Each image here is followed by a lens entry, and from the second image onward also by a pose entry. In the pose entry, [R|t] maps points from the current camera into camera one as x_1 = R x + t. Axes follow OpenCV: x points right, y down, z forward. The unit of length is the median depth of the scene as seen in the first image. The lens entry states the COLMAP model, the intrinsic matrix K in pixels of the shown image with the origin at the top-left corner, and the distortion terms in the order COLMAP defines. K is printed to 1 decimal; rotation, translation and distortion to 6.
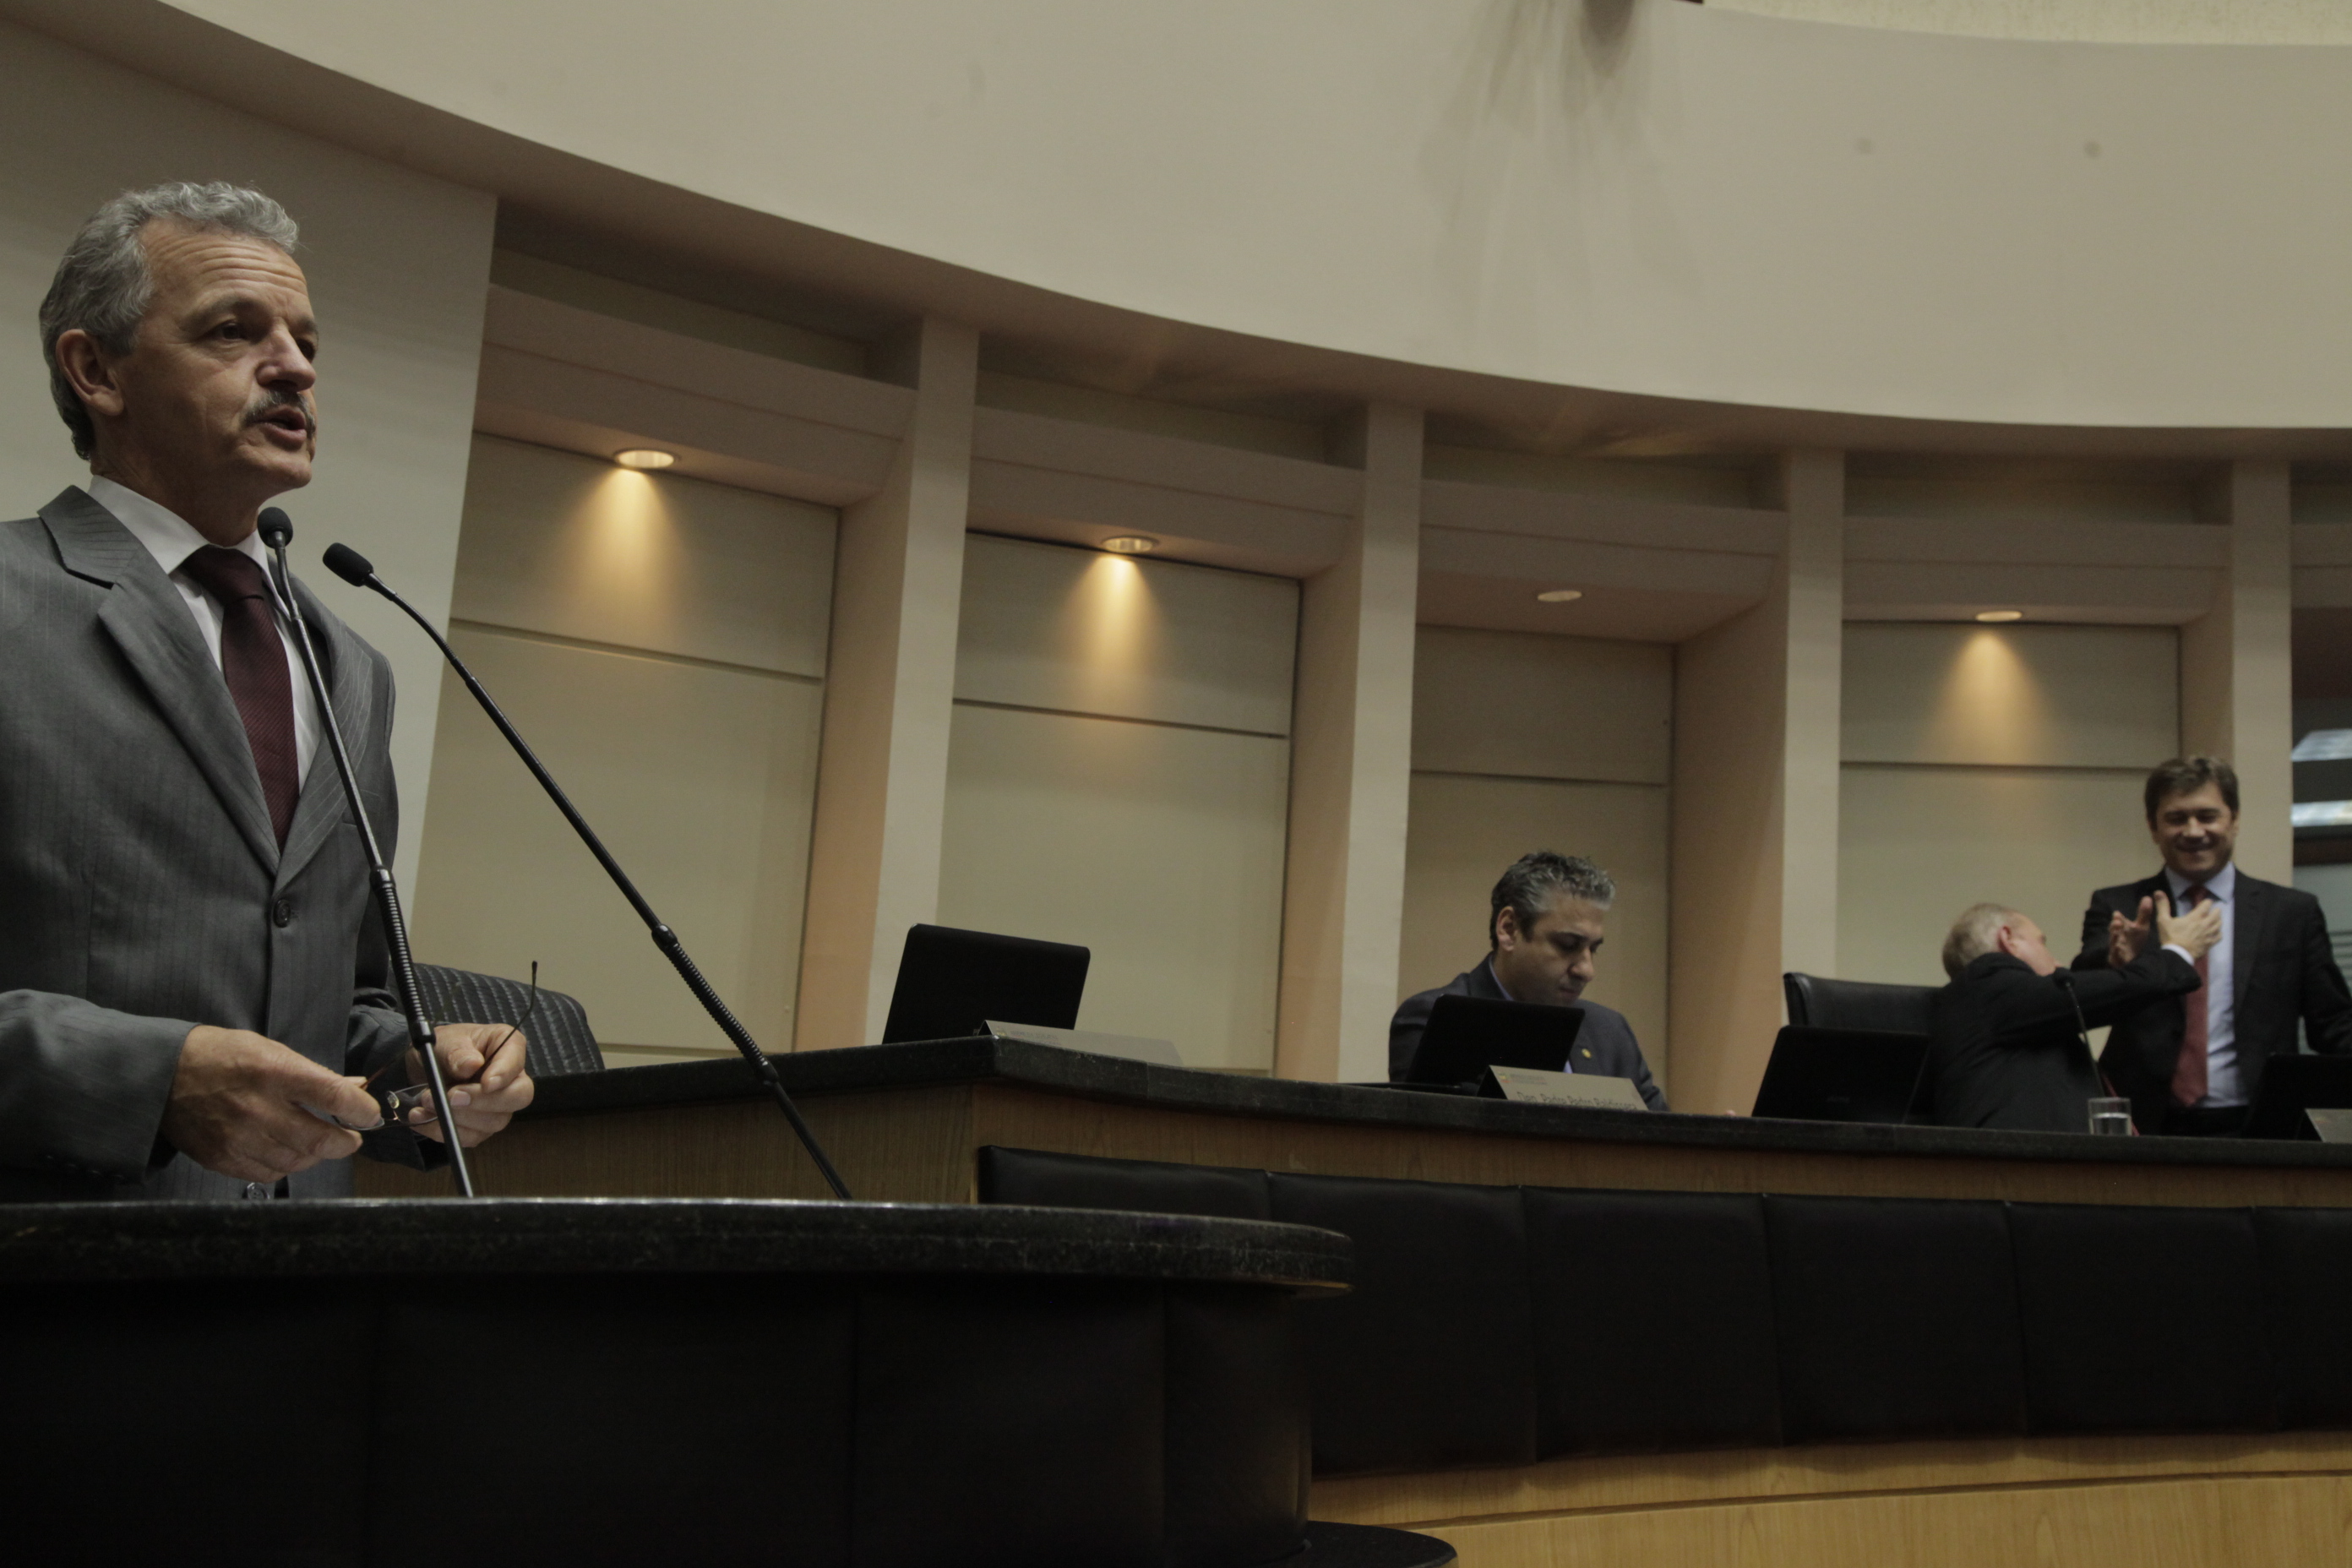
lens RADIAL K [[3153.5, 0, 1176.0], [0, 3153.5, 784.0], [0, 0, 1]] dist [0.122535, 0.118147]
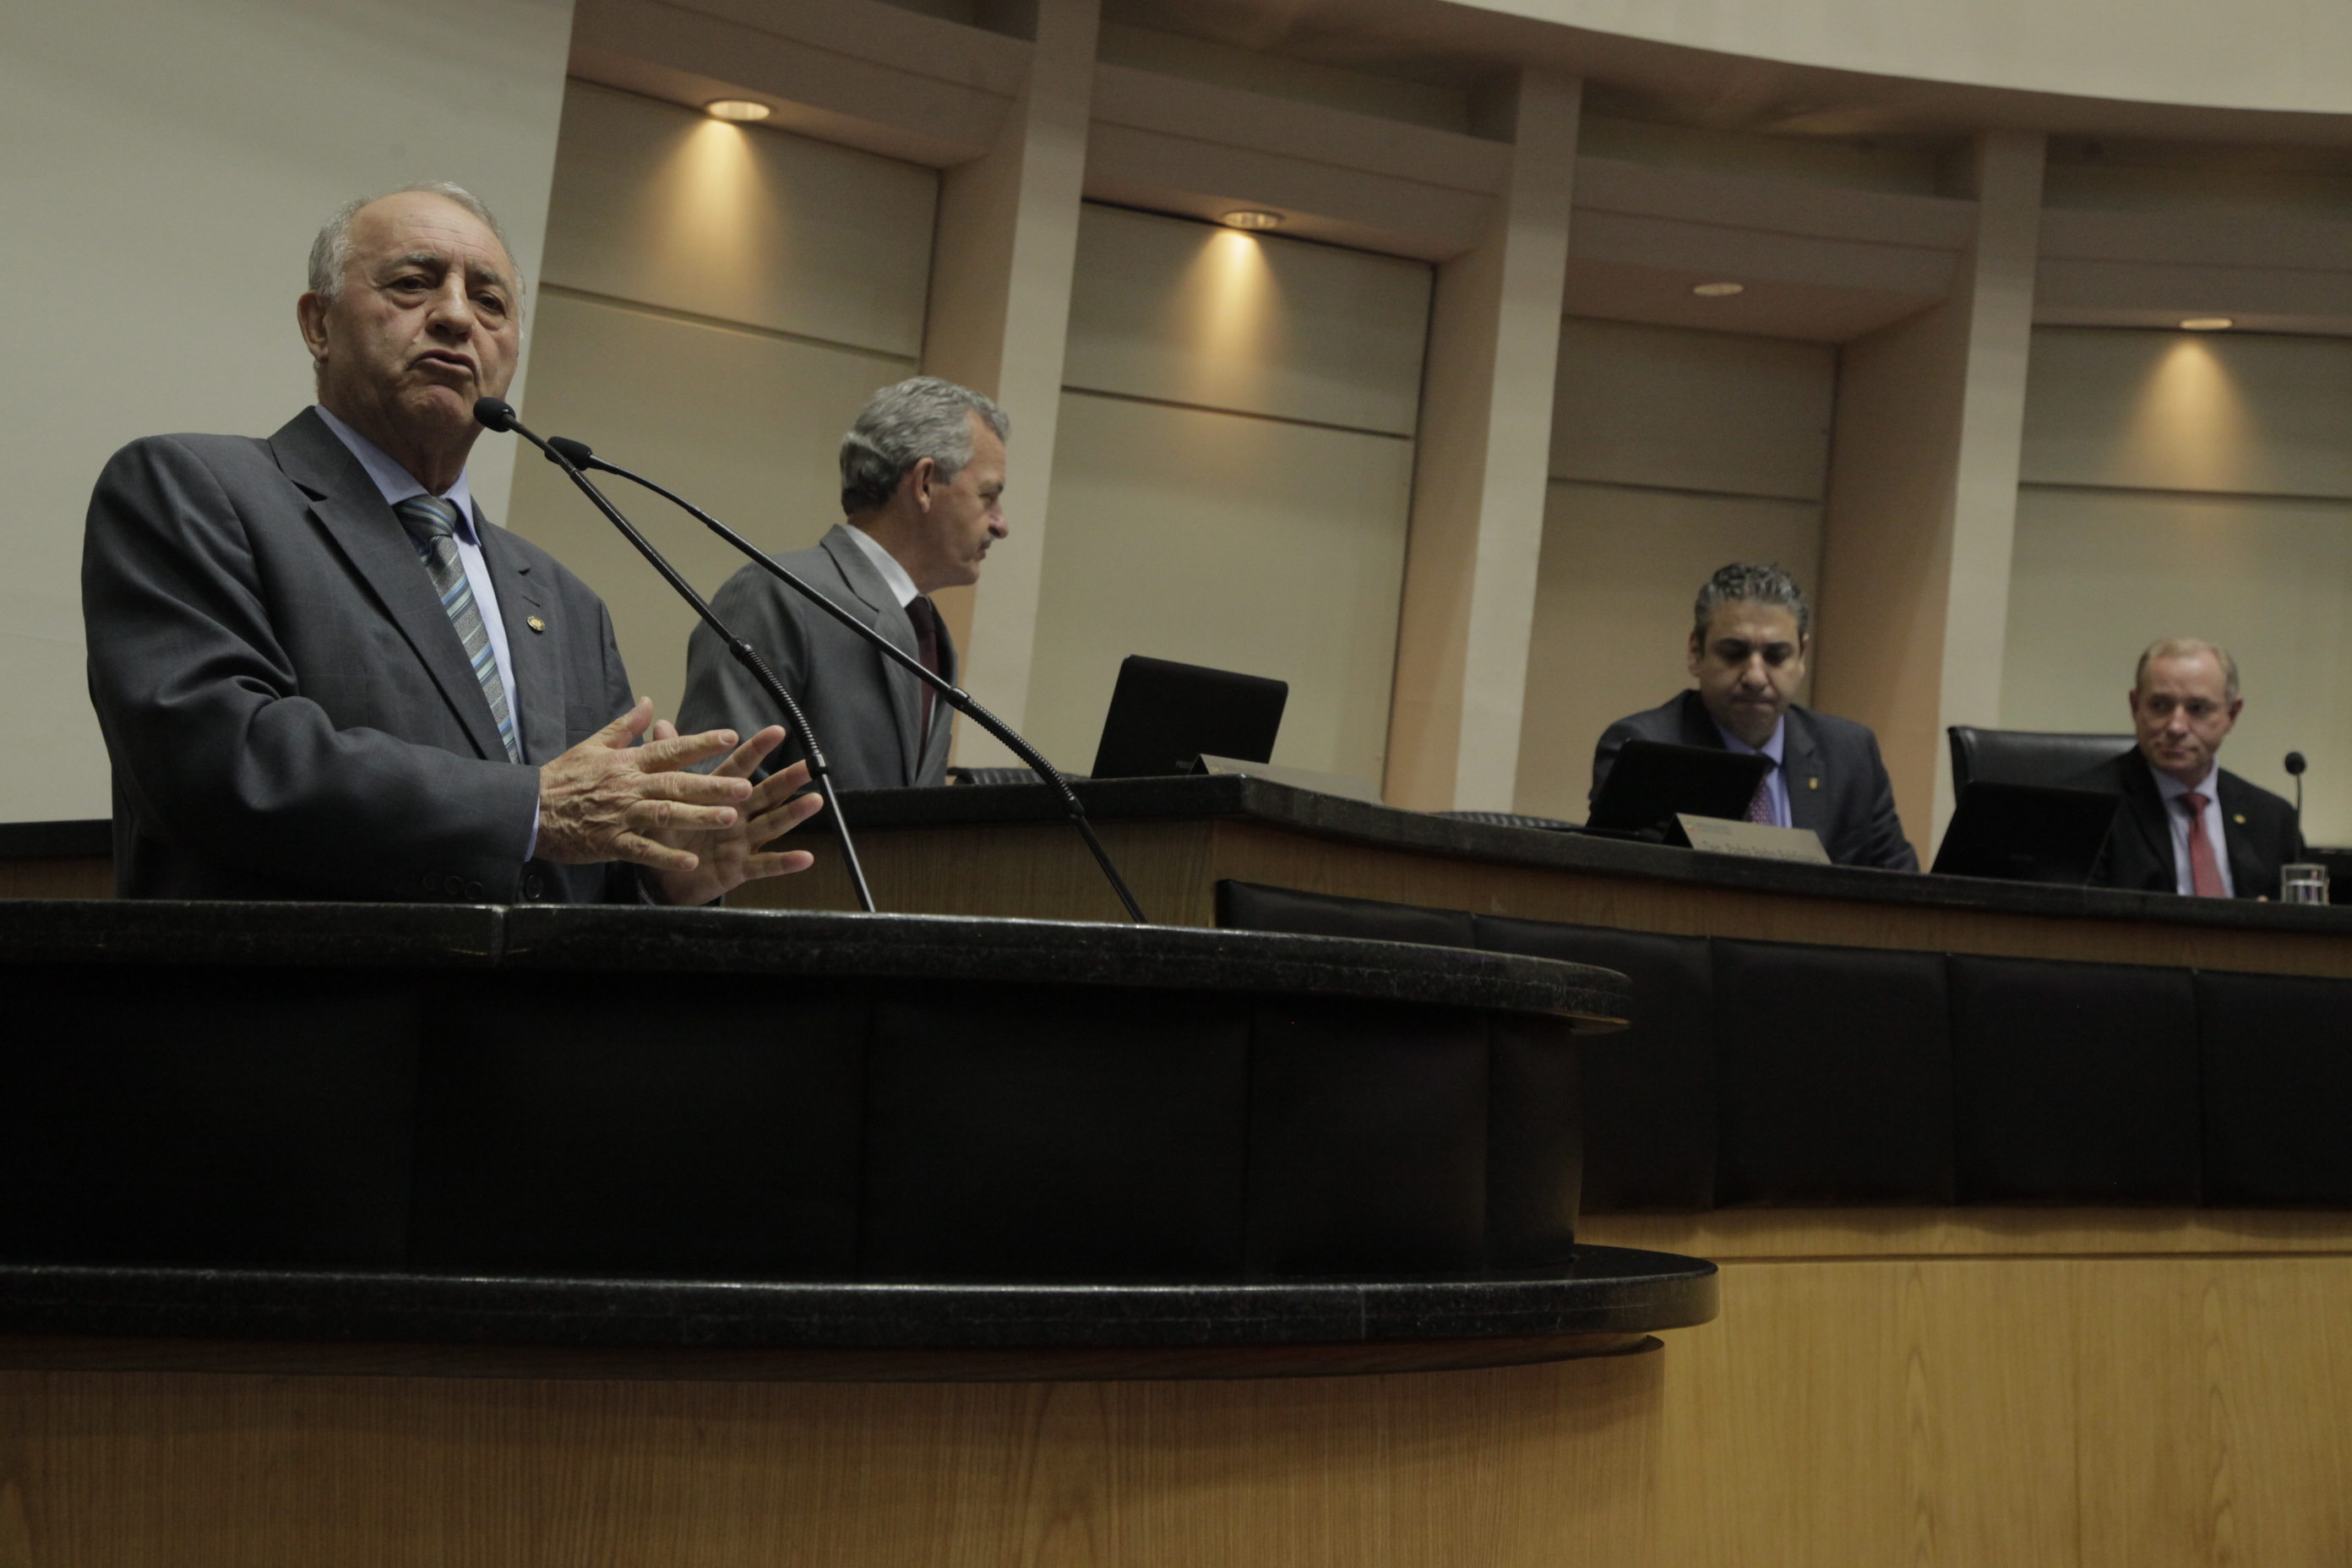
lens RADIAL K [[3679.9, 0, 1176.0], [0, 3679.9, 784.0], [0, 0, 1]] dist [0.240891, -0.245601]
pose [[0.999308, 0.037203, -0.000545, -0.036528], [-0.037001, 0.995213, 0.090455, -0.011789], [0.003908, -0.090372, 0.995900, -0.092816]]
